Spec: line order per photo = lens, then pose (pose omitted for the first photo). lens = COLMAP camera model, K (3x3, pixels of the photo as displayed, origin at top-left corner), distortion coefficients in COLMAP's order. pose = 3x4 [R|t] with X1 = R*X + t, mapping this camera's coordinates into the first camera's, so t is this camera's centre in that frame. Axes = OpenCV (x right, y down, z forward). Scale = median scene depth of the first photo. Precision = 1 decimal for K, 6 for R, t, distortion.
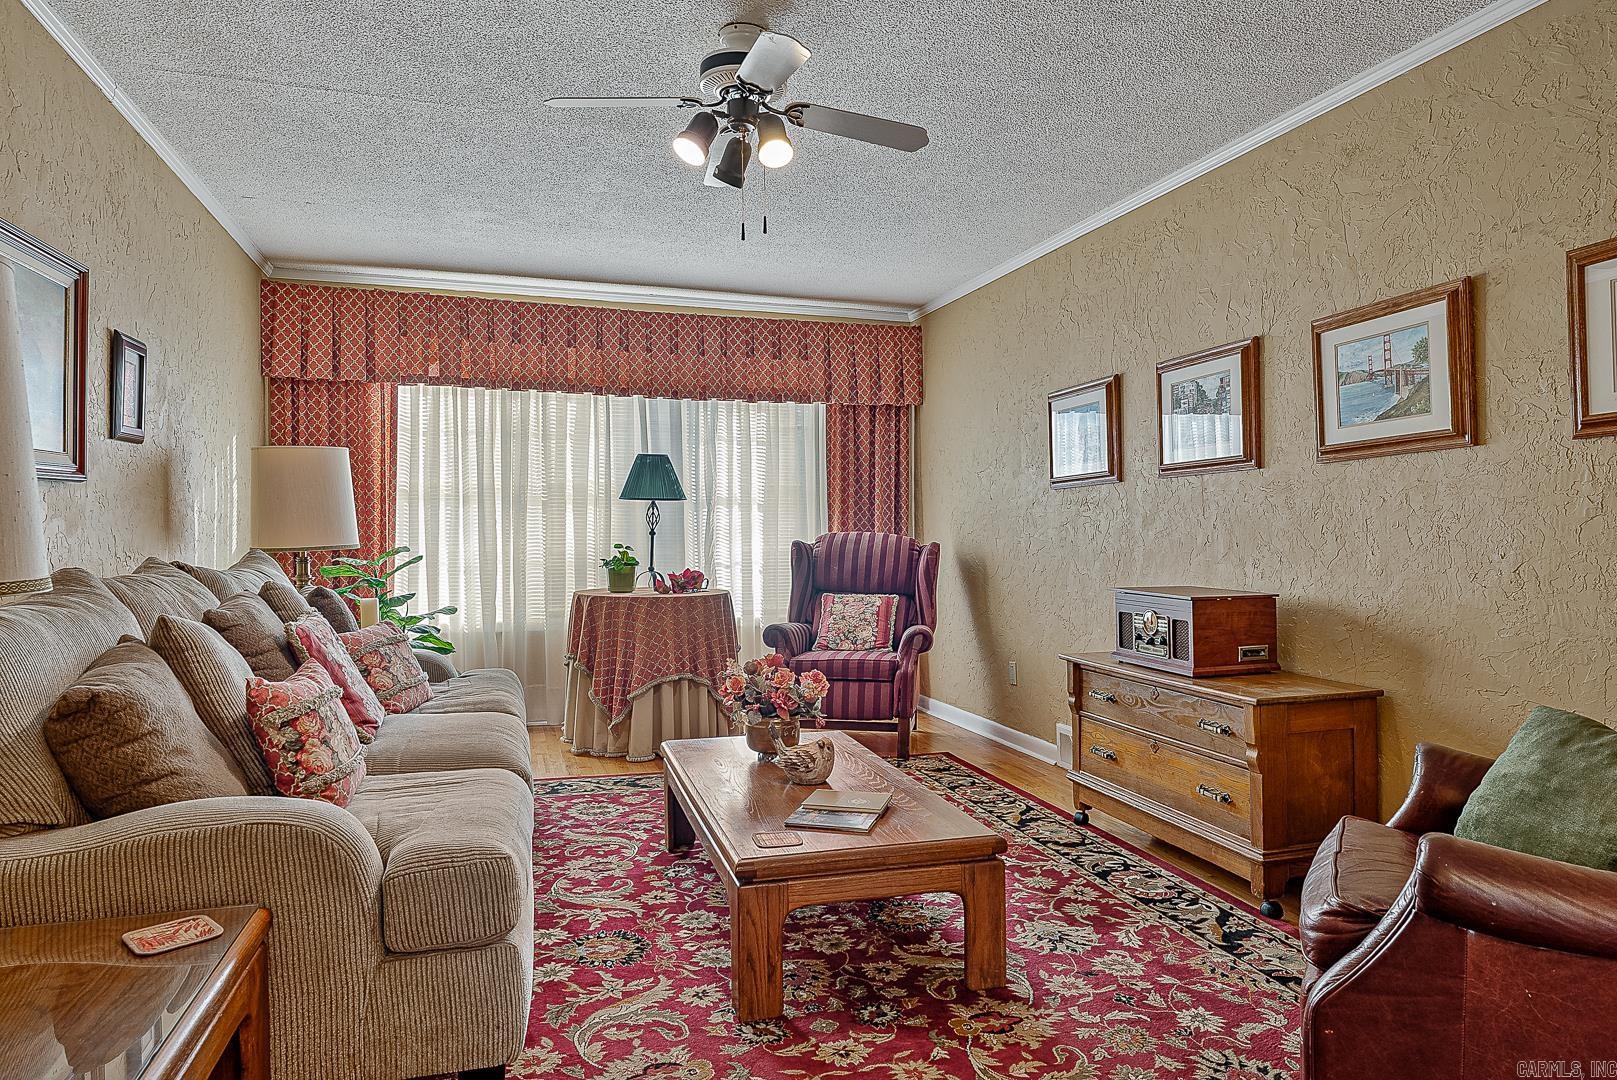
lens RADIAL K [[980.0, 0, 809.0], [0, 980.0, 523.6], [0, 0, 1]] dist [-0.003807, 0.001838]
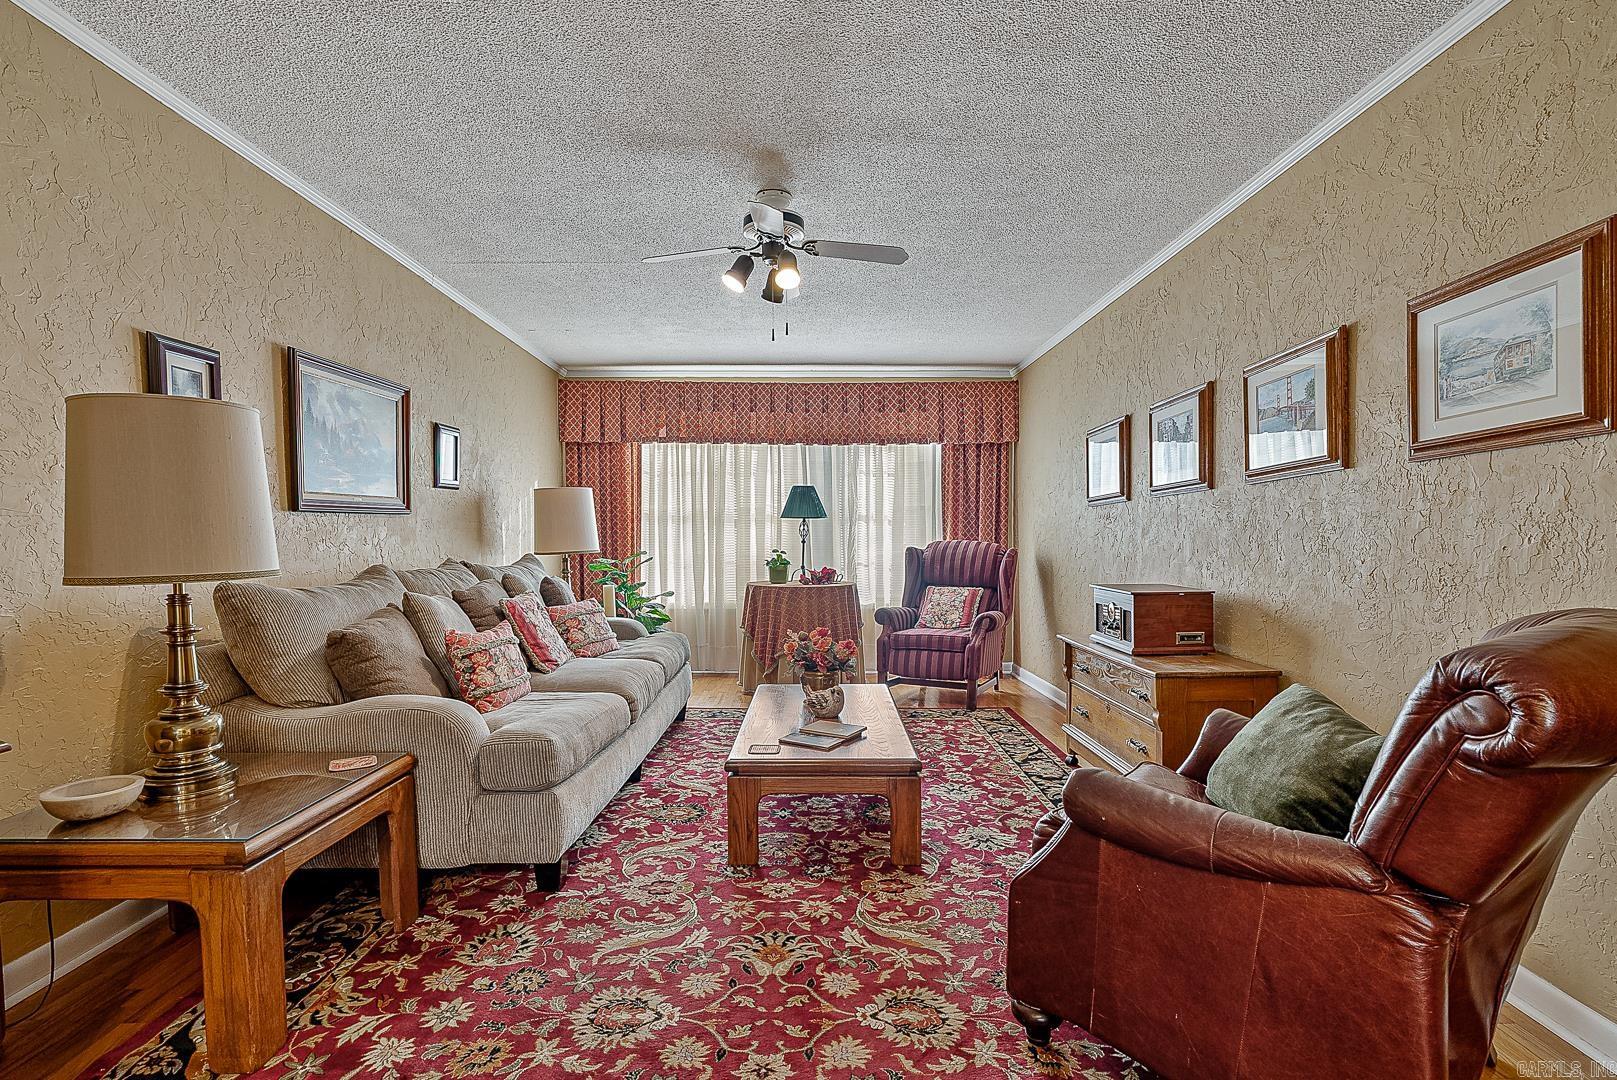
lens RADIAL K [[740.4, 0, 808.9], [0, 740.4, 555.8], [0, 0, 1]] dist [-0.011300, 0.003934]
pose [[0.959483, 0.002598, -0.281756, 0.255640], [0.006316, 0.999508, 0.030725, -0.004571], [0.281697, -0.031260, 0.958994, -0.037618]]
